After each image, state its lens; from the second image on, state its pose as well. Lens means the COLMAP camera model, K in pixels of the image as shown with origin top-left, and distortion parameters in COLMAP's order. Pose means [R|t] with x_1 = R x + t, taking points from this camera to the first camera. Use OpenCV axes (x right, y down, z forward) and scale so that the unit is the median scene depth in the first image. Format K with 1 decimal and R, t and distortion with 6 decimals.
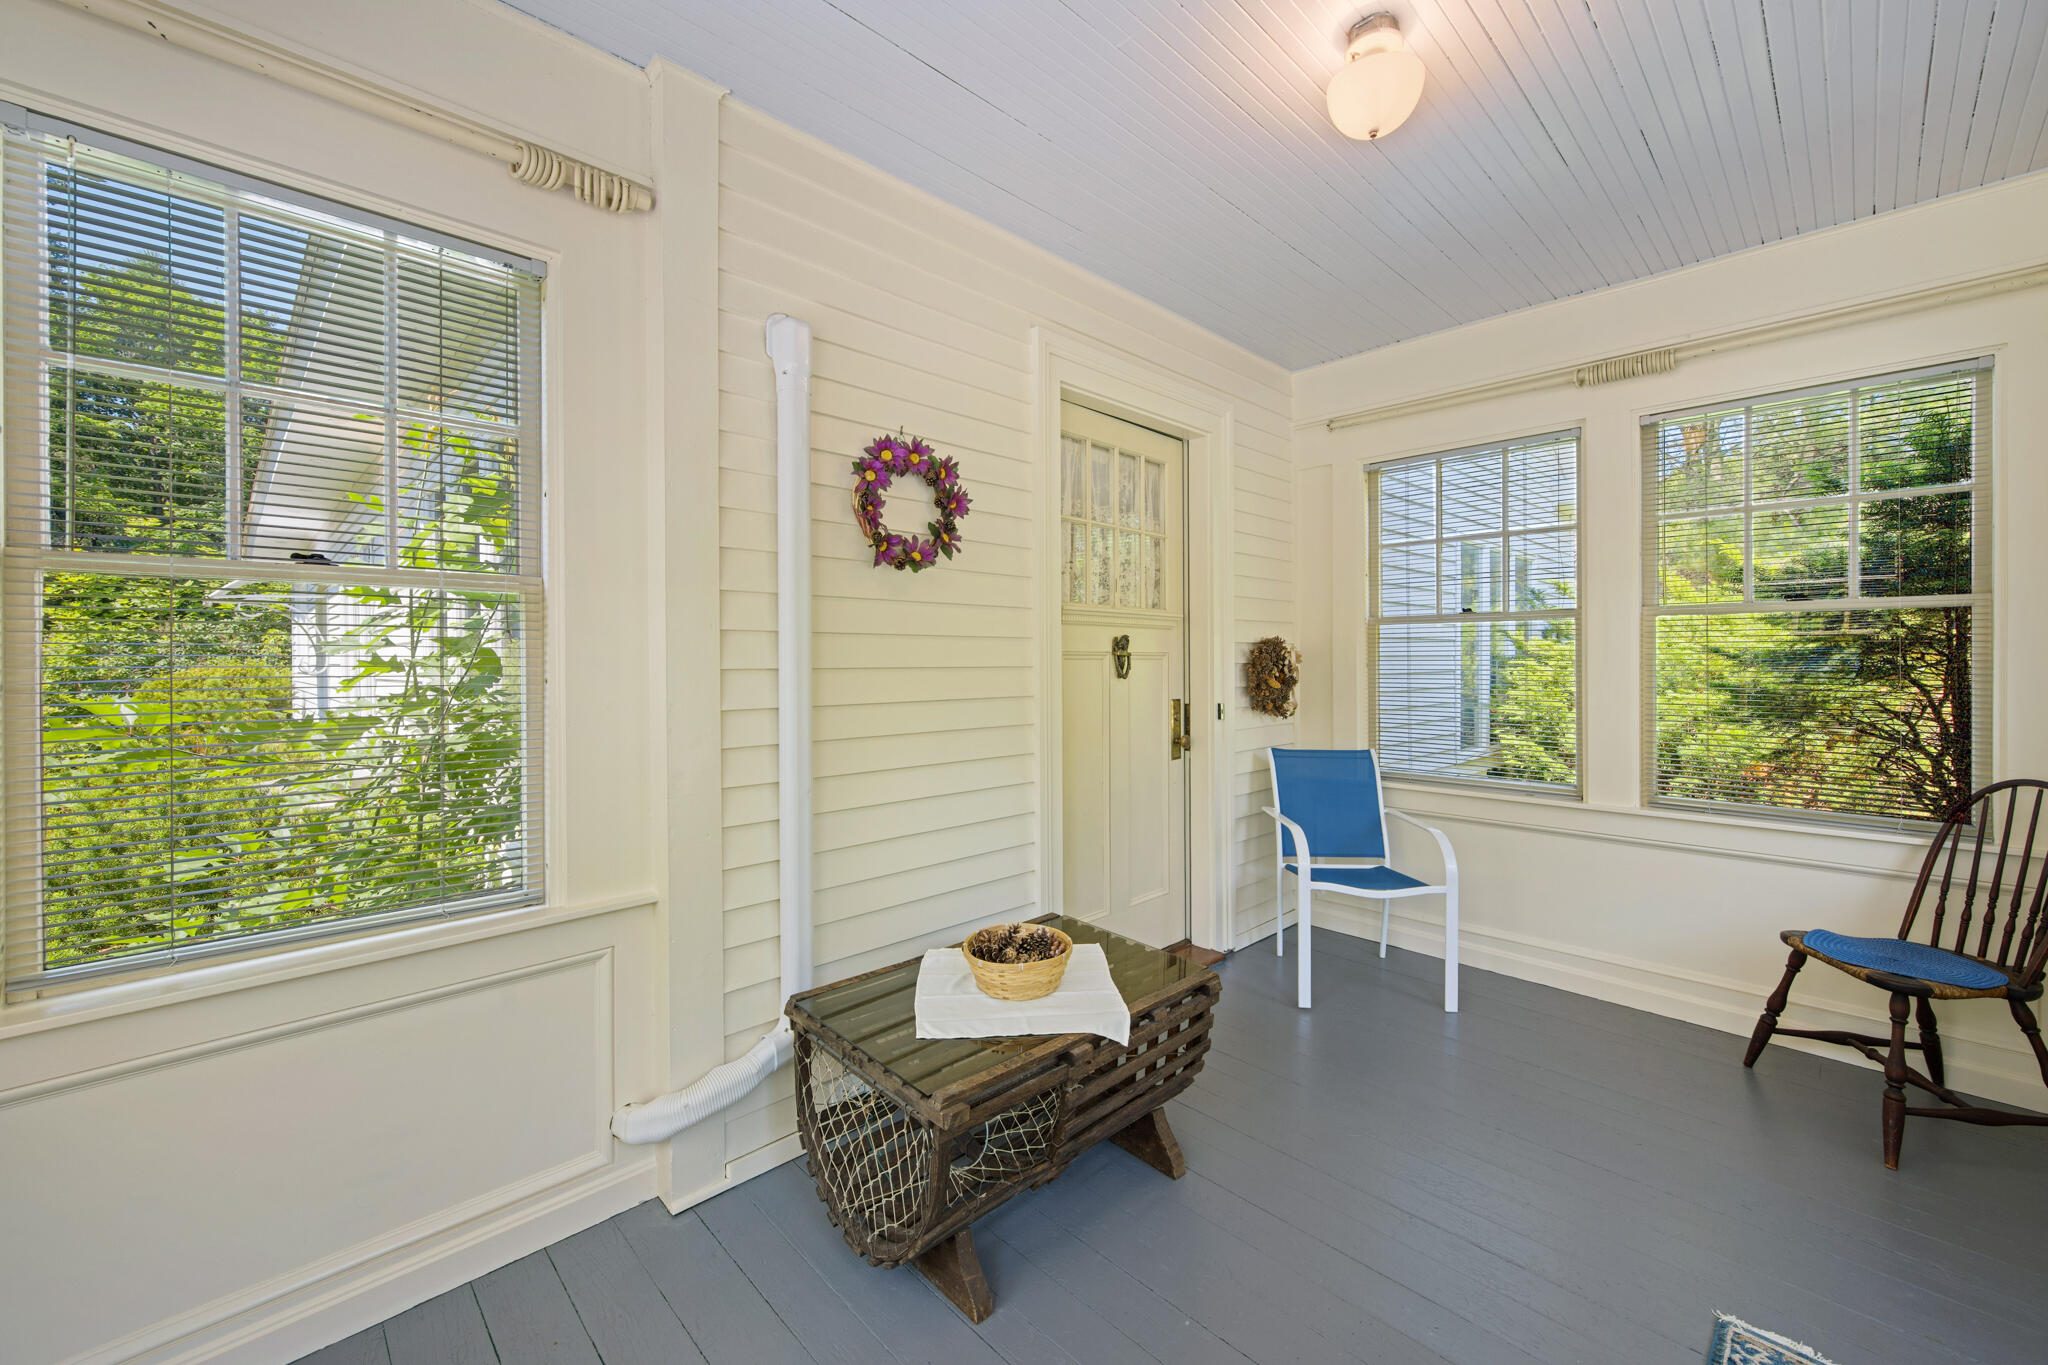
lens RADIAL K [[814.3, 0, 1025.2], [0, 814.3, 659.1], [0, 0, 1]] dist [-0.000418, -0.000067]
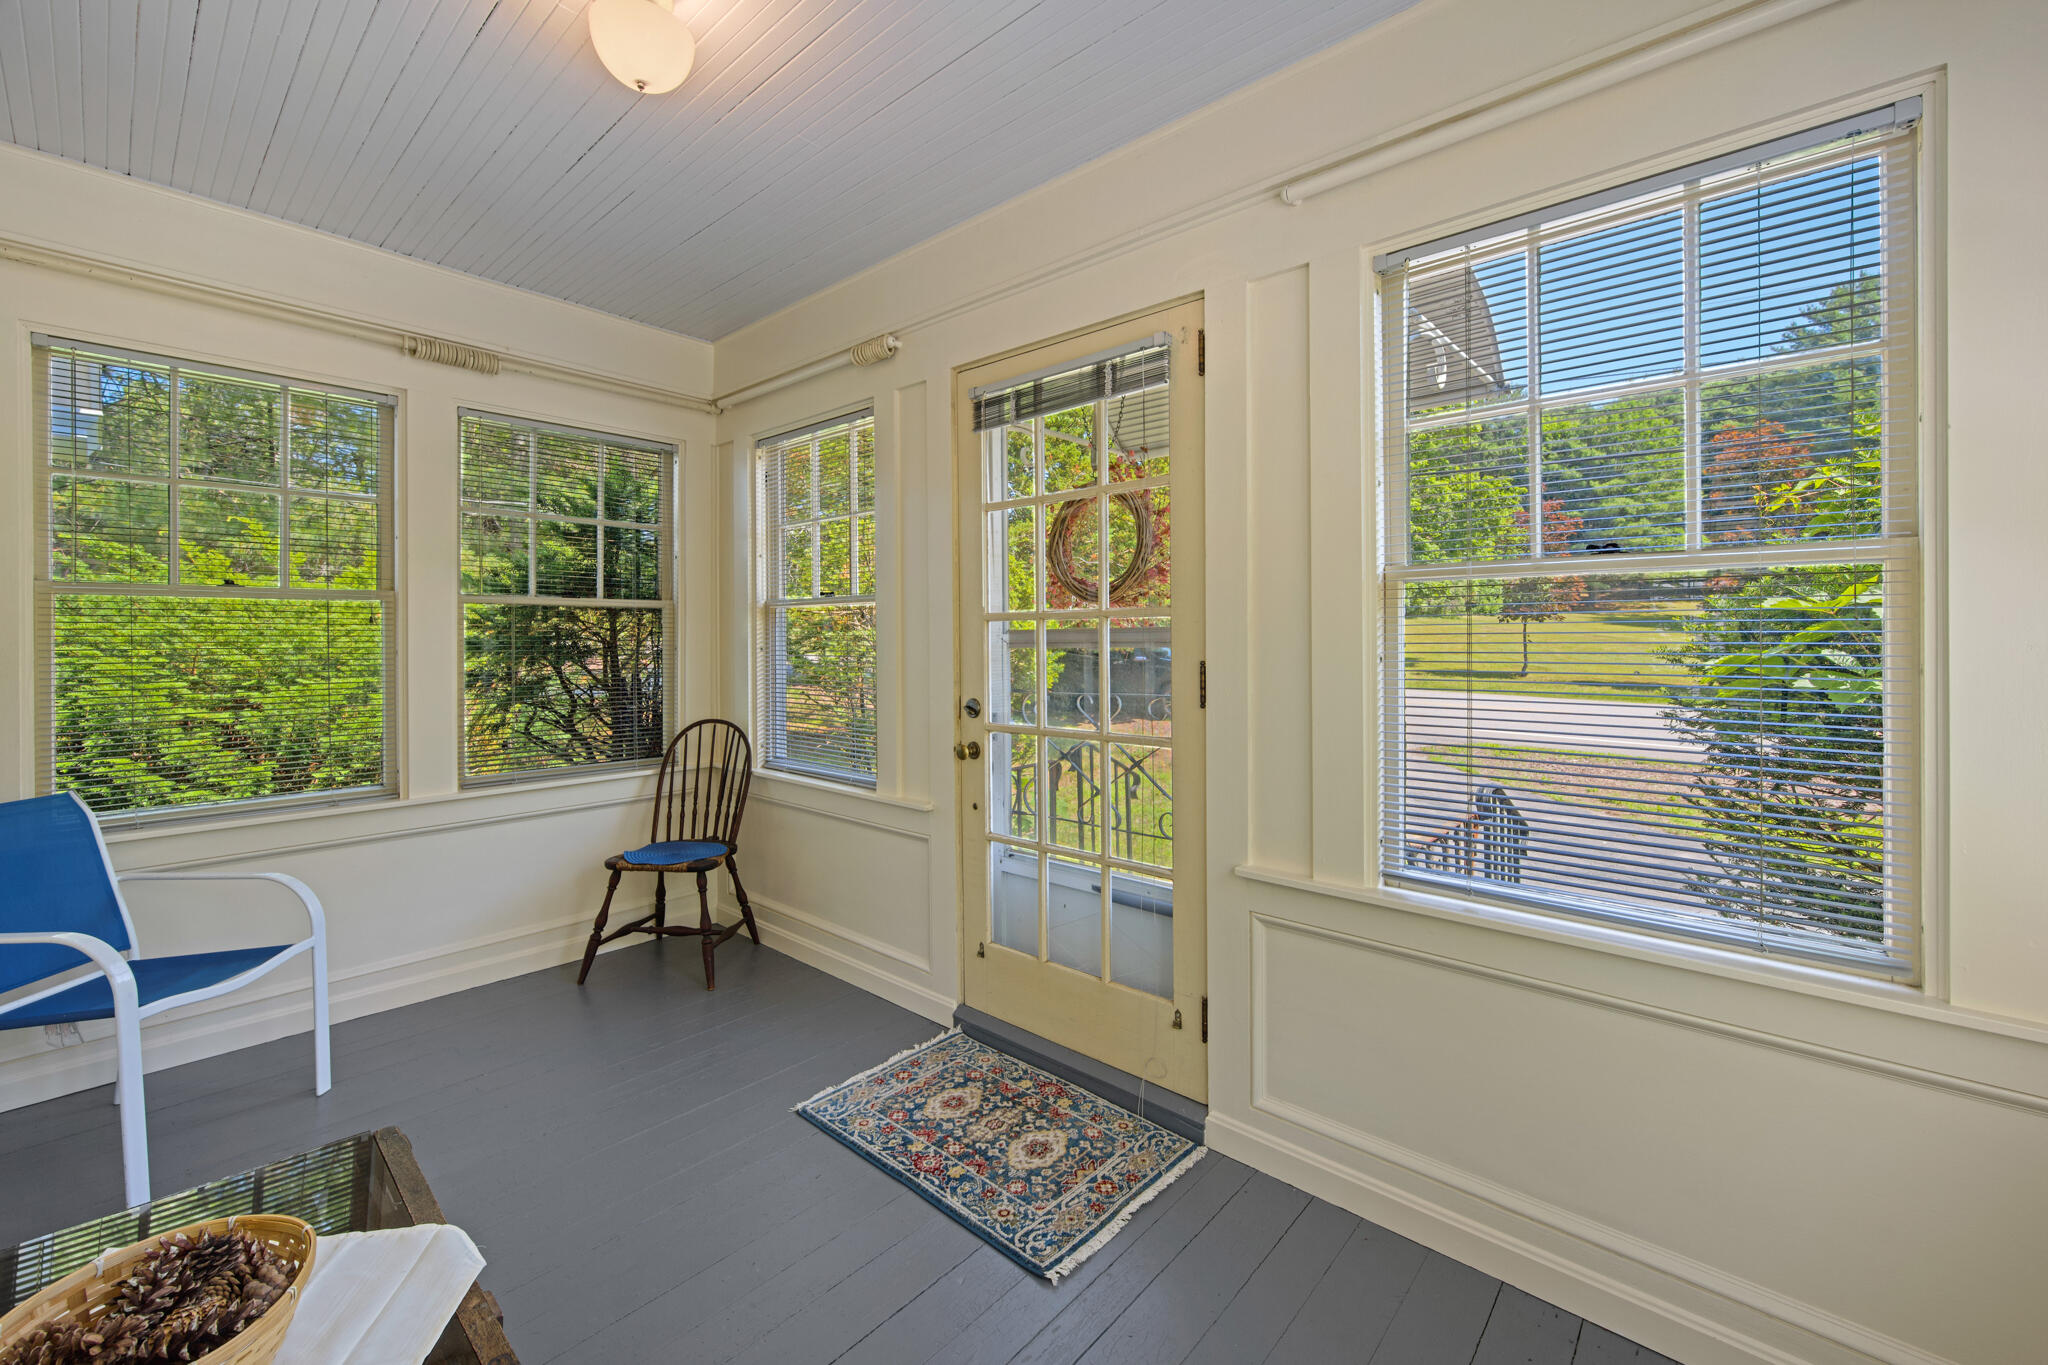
lens RADIAL K [[821.6, 0, 1018.4], [0, 821.6, 641.2], [0, 0, 1]] dist [-0.001153, -0.000129]
pose [[-0.071084, -0.001533, 0.997469, -0.375651], [0.003981, 0.999990, 0.001820, -0.005513], [-0.997462, 0.004100, -0.071077, 0.445531]]
